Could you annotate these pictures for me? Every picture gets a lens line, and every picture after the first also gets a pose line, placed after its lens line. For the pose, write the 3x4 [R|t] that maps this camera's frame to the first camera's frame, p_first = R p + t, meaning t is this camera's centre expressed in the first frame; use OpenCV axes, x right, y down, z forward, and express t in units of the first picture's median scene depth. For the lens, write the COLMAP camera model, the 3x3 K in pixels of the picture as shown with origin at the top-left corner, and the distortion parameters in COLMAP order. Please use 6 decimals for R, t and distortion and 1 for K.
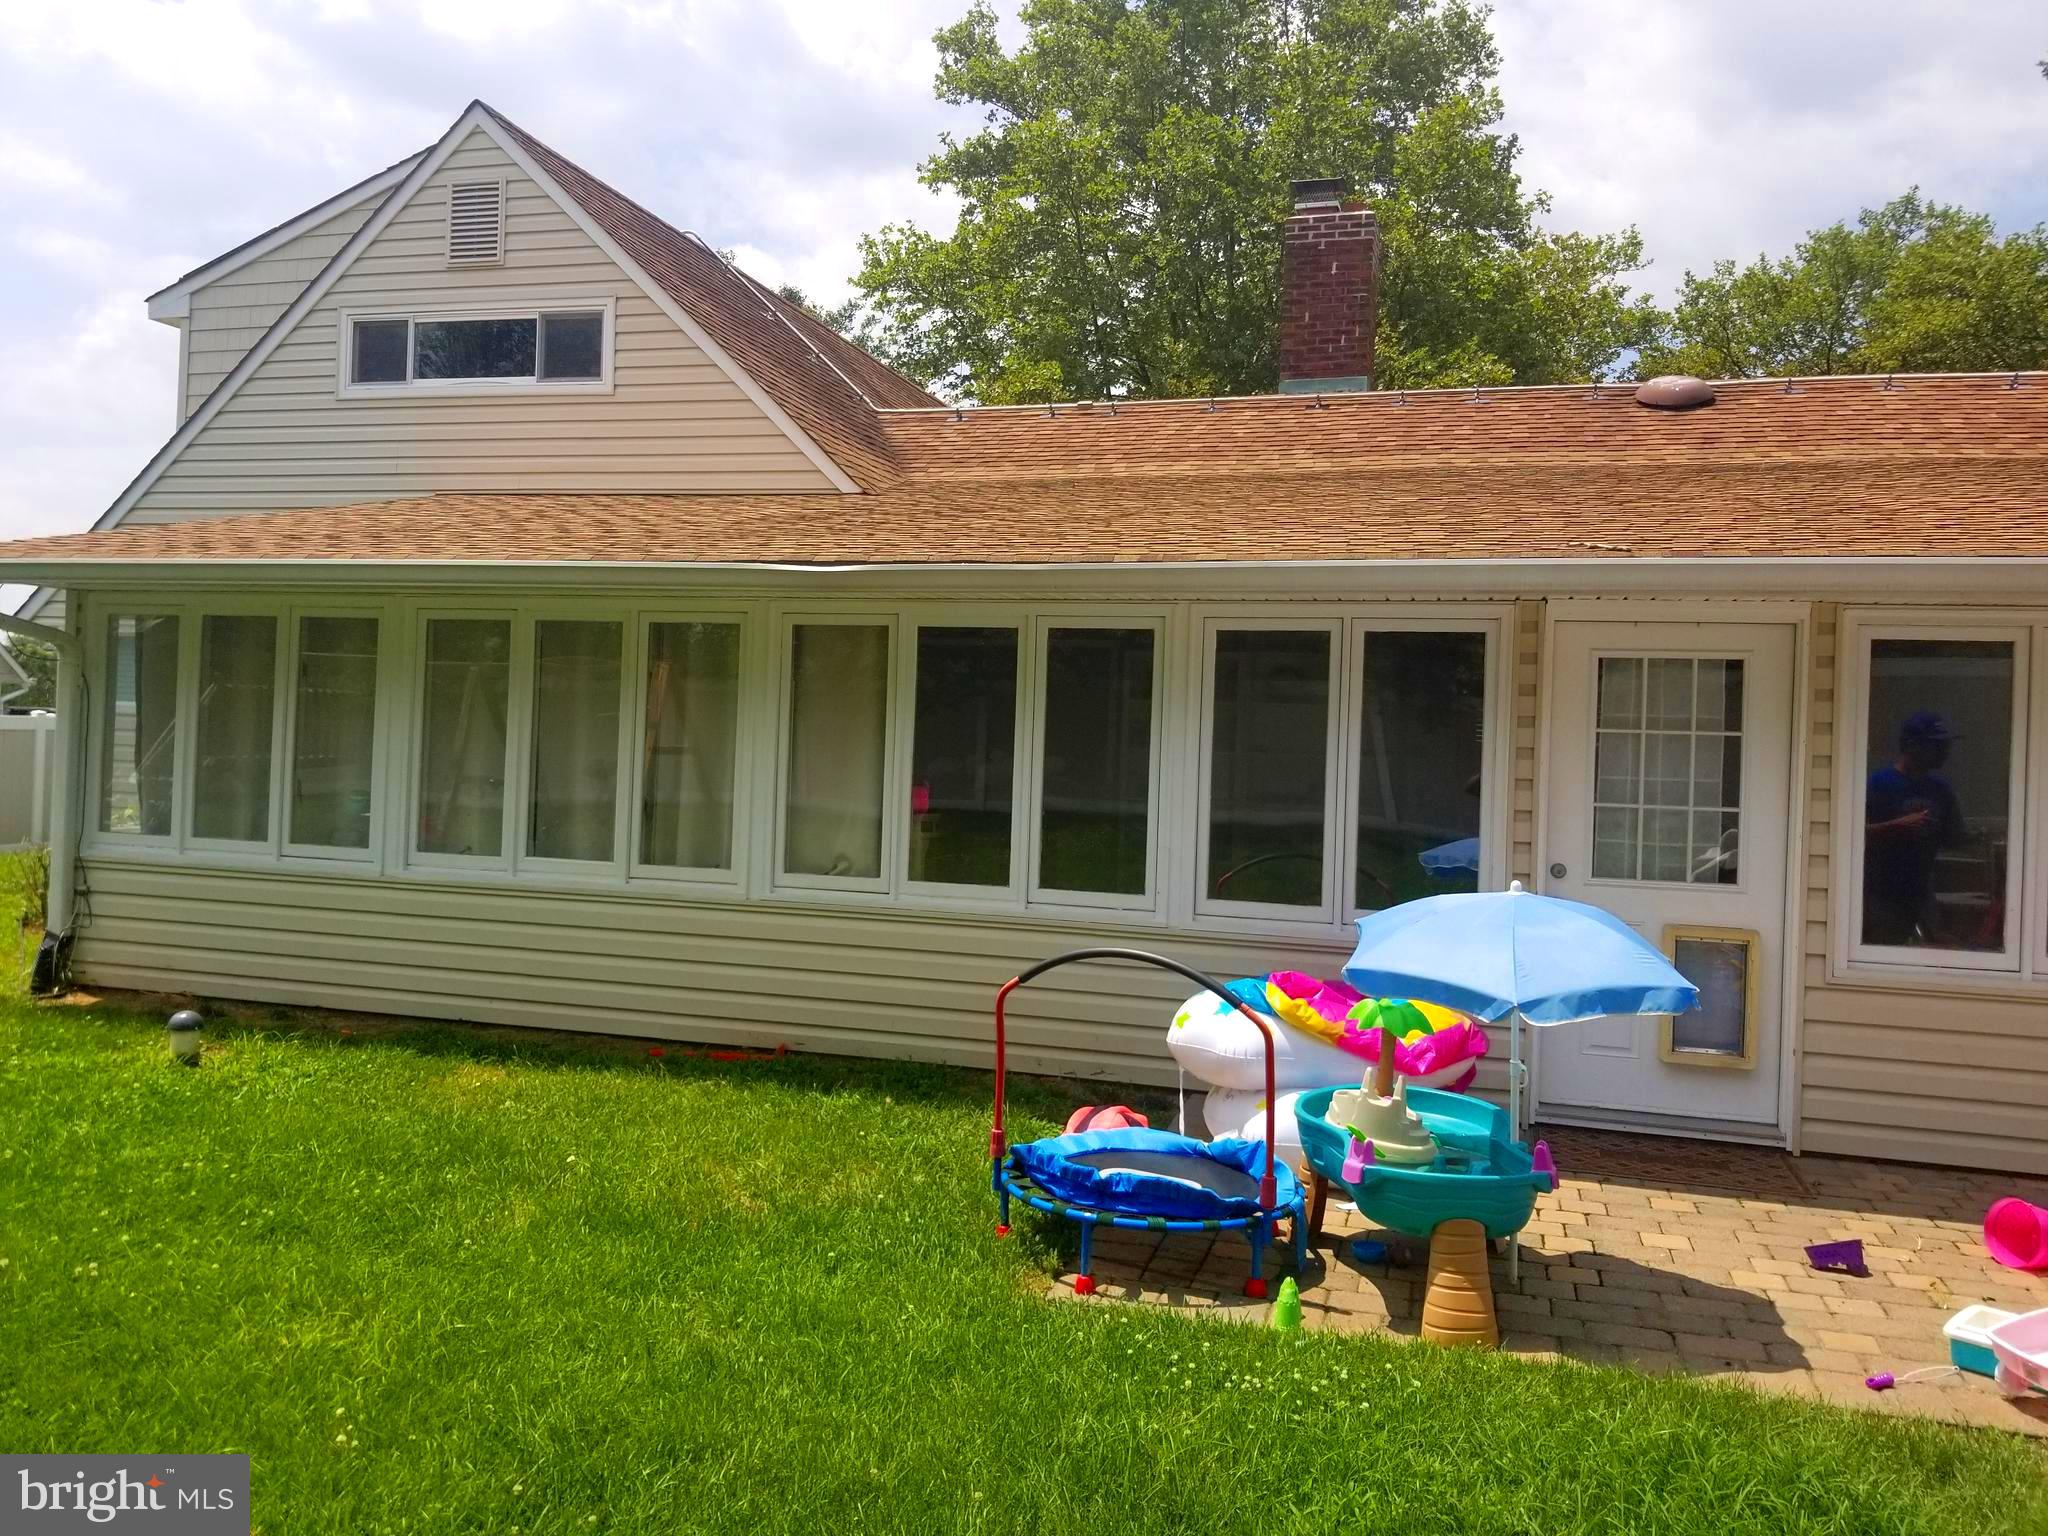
lens RADIAL K [[1674.4, 0, 1006.5], [0, 1674.4, 736.2], [0, 0, 1]] dist [0.058262, -0.122450]
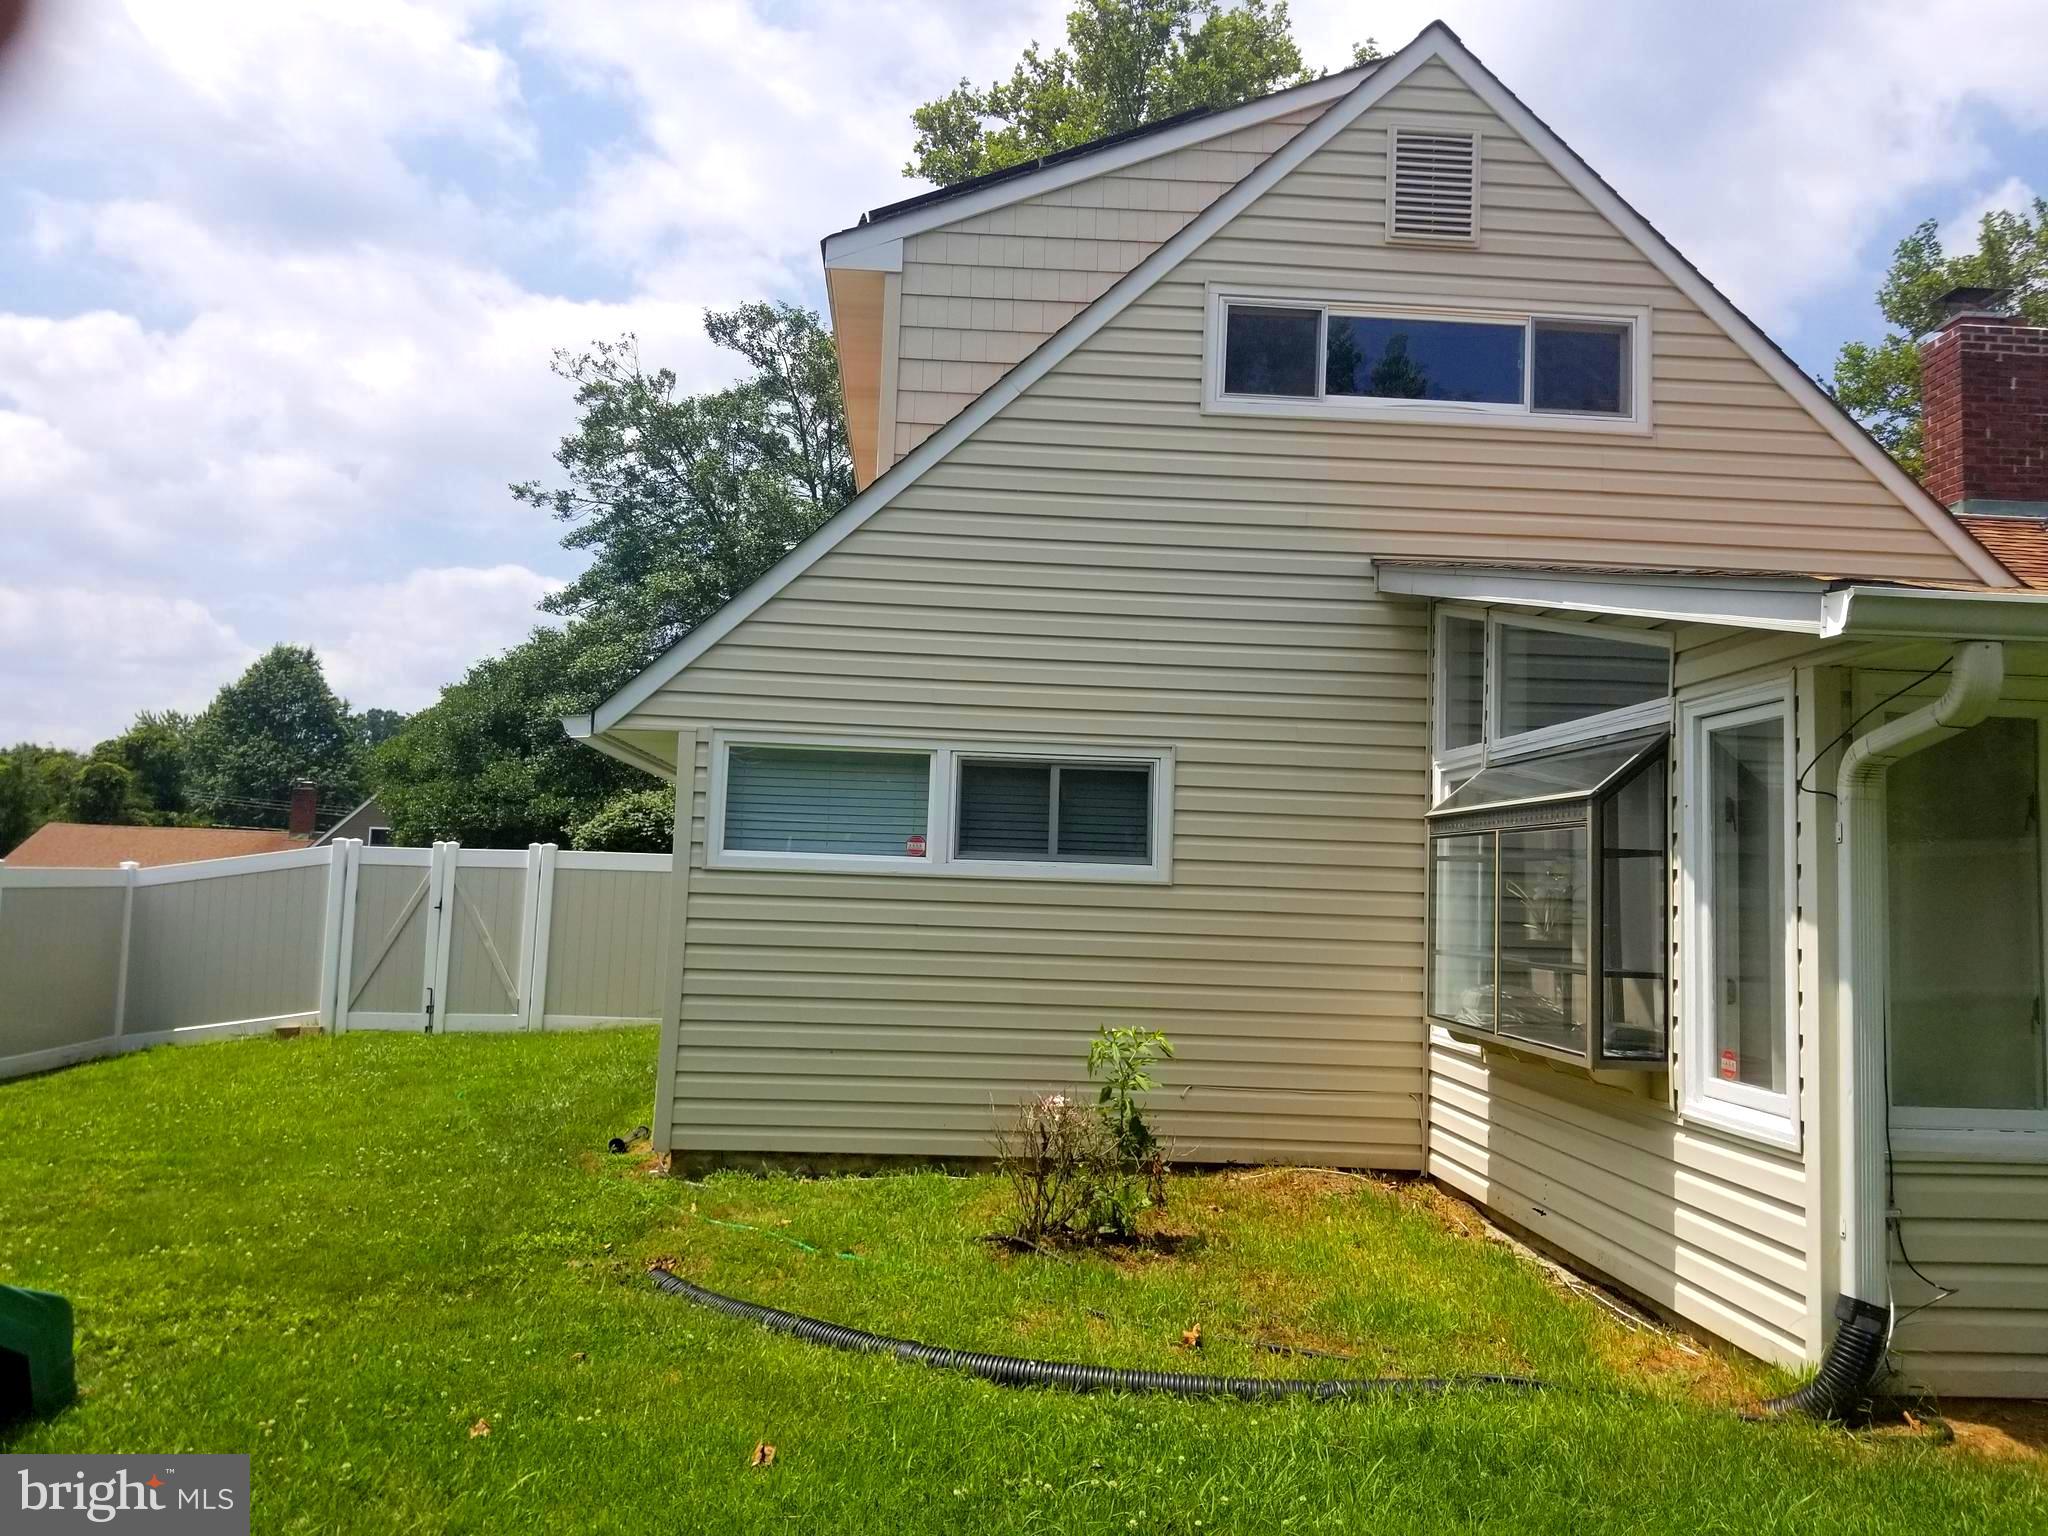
lens RADIAL K [[1674.4, 0, 1020.9], [0, 1674.4, 769.7], [0, 0, 1]] dist [0.058262, -0.122450]
pose [[0.932507, 0.020420, 0.360575, -0.709199], [0.005895, 0.997407, -0.071731, -0.007021], [-0.361104, 0.069015, 0.929968, 0.401870]]
